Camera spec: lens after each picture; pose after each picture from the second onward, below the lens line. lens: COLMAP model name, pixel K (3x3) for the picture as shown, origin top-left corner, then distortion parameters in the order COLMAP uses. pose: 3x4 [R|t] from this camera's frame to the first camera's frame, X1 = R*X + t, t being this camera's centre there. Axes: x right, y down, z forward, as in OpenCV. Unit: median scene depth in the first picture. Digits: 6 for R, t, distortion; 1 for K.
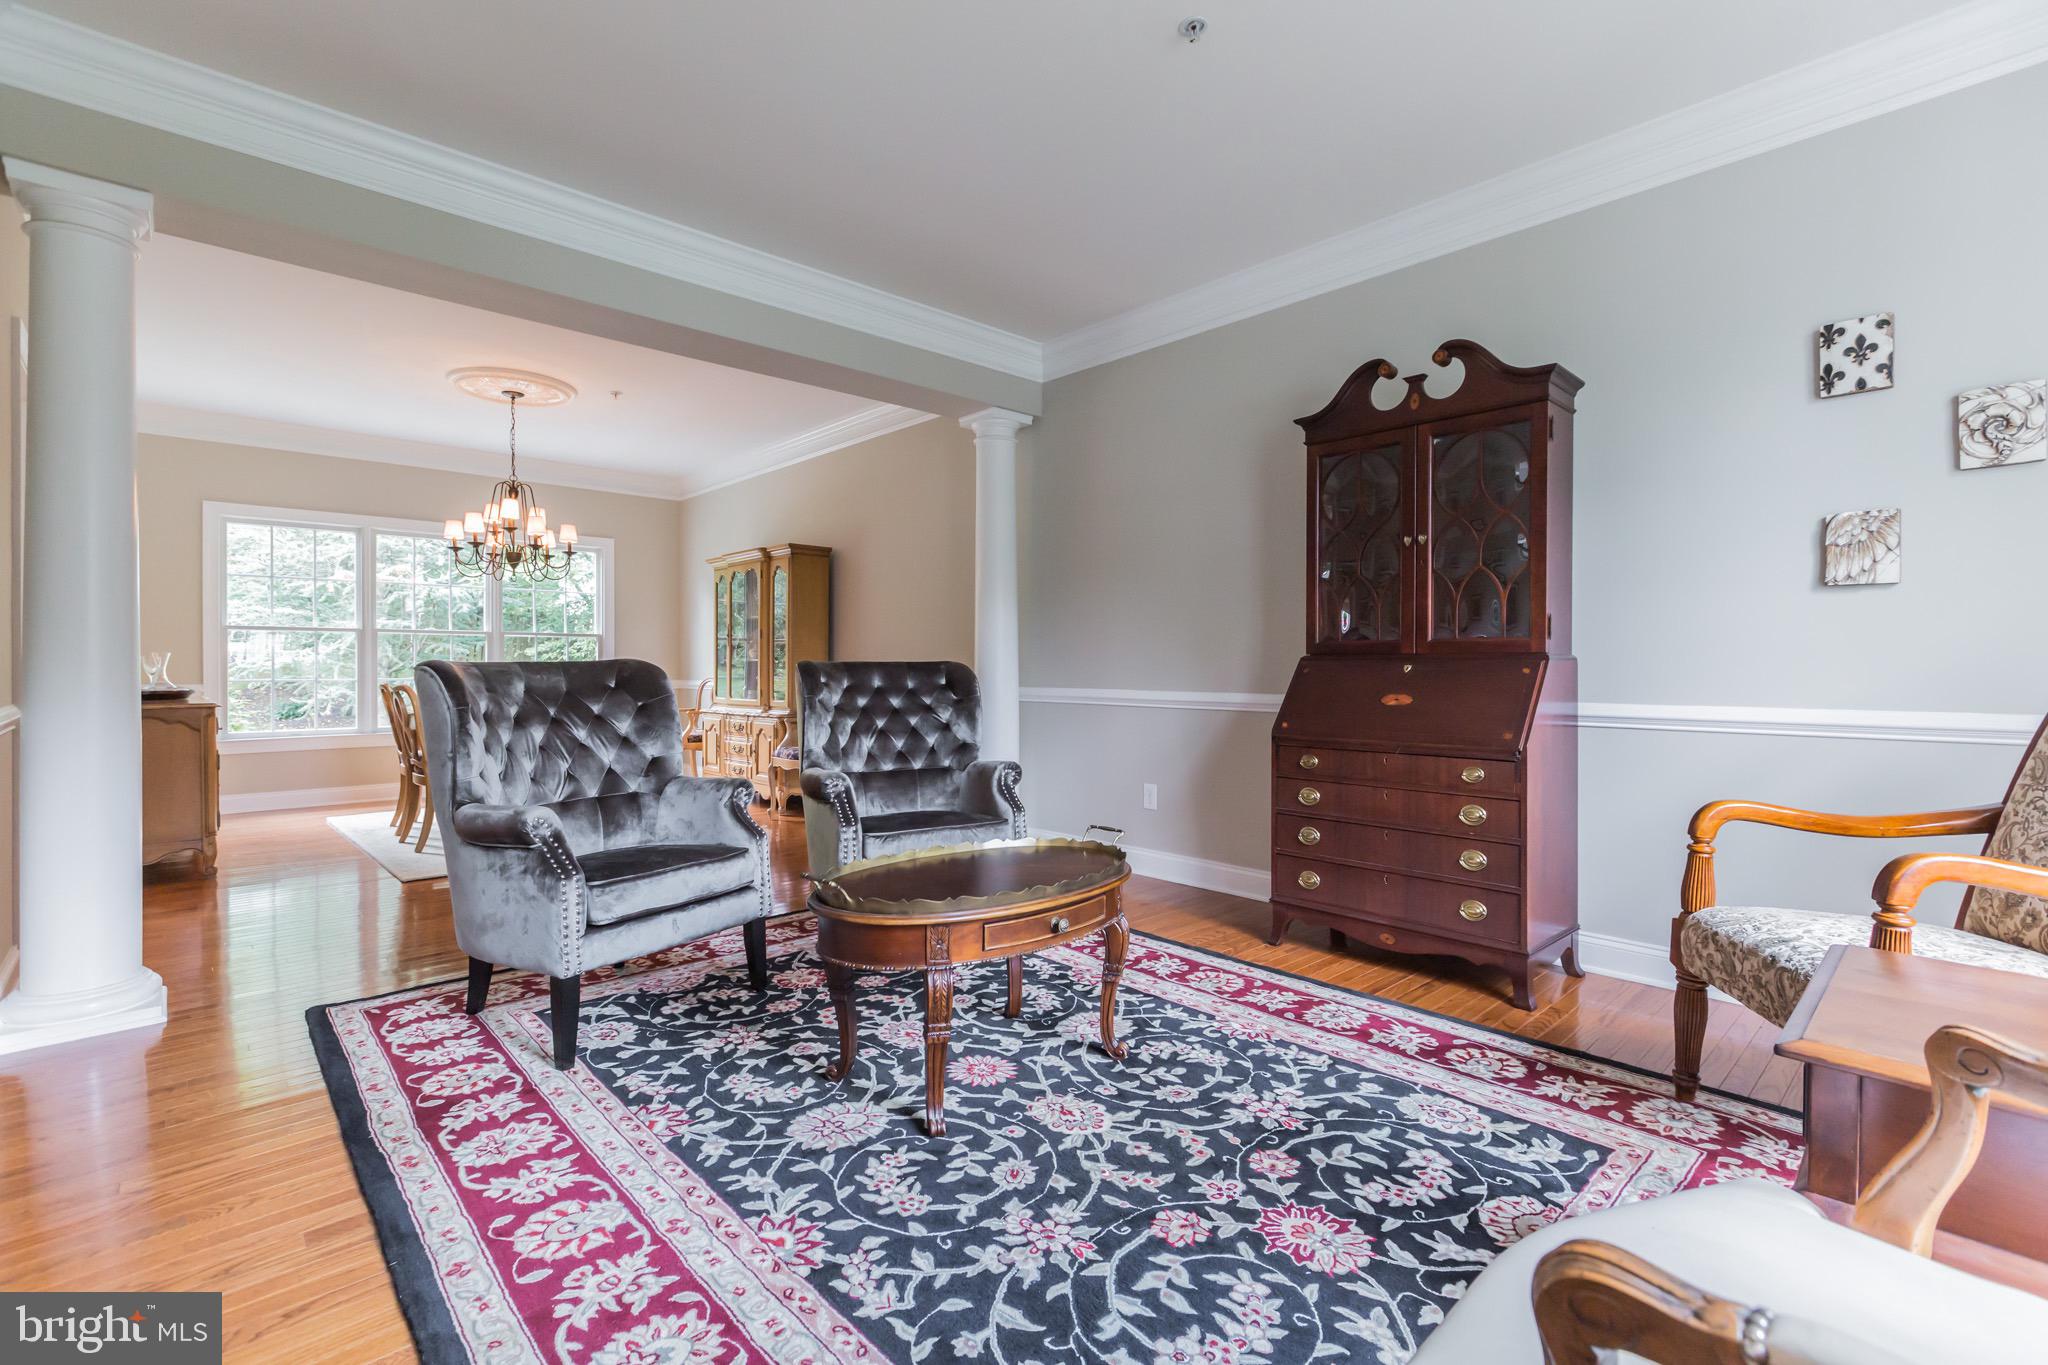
lens RADIAL K [[947.9, 0, 1023.6], [0, 947.9, 676.2], [0, 0, 1]] dist [0.002233, 0.001213]
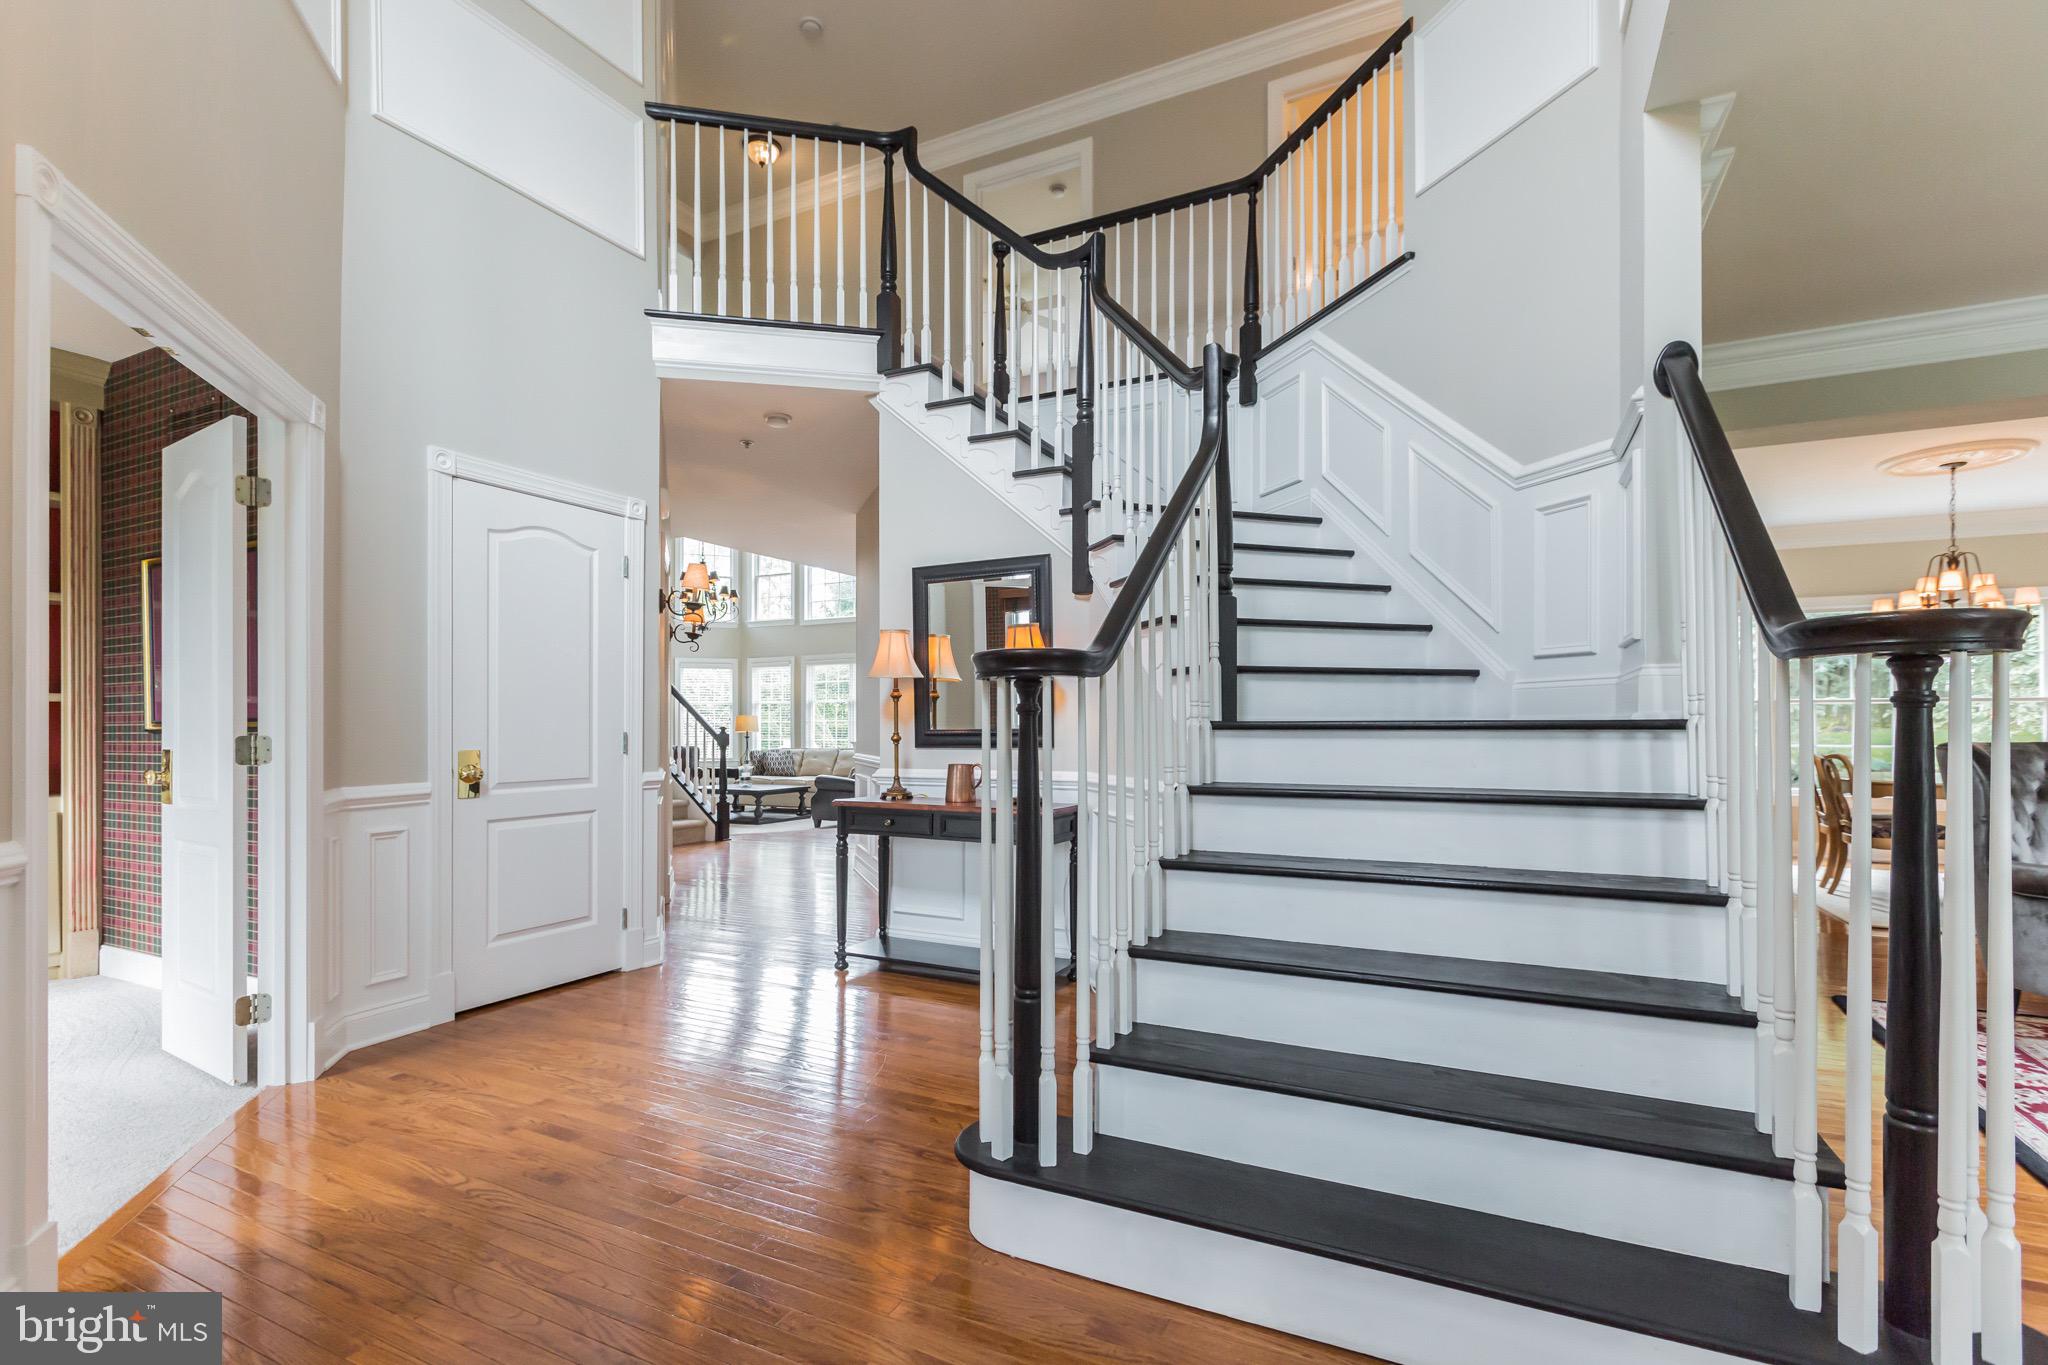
lens RADIAL K [[947.9, 0, 1035.3], [0, 947.9, 725.4], [0, 0, 1]] dist [0.002233, 0.001213]
pose [[0.361054, -0.001007, -0.932544, 0.095780], [-0.008453, 0.999955, -0.004352, -0.020690], [0.932507, 0.009454, 0.361029, -0.530681]]
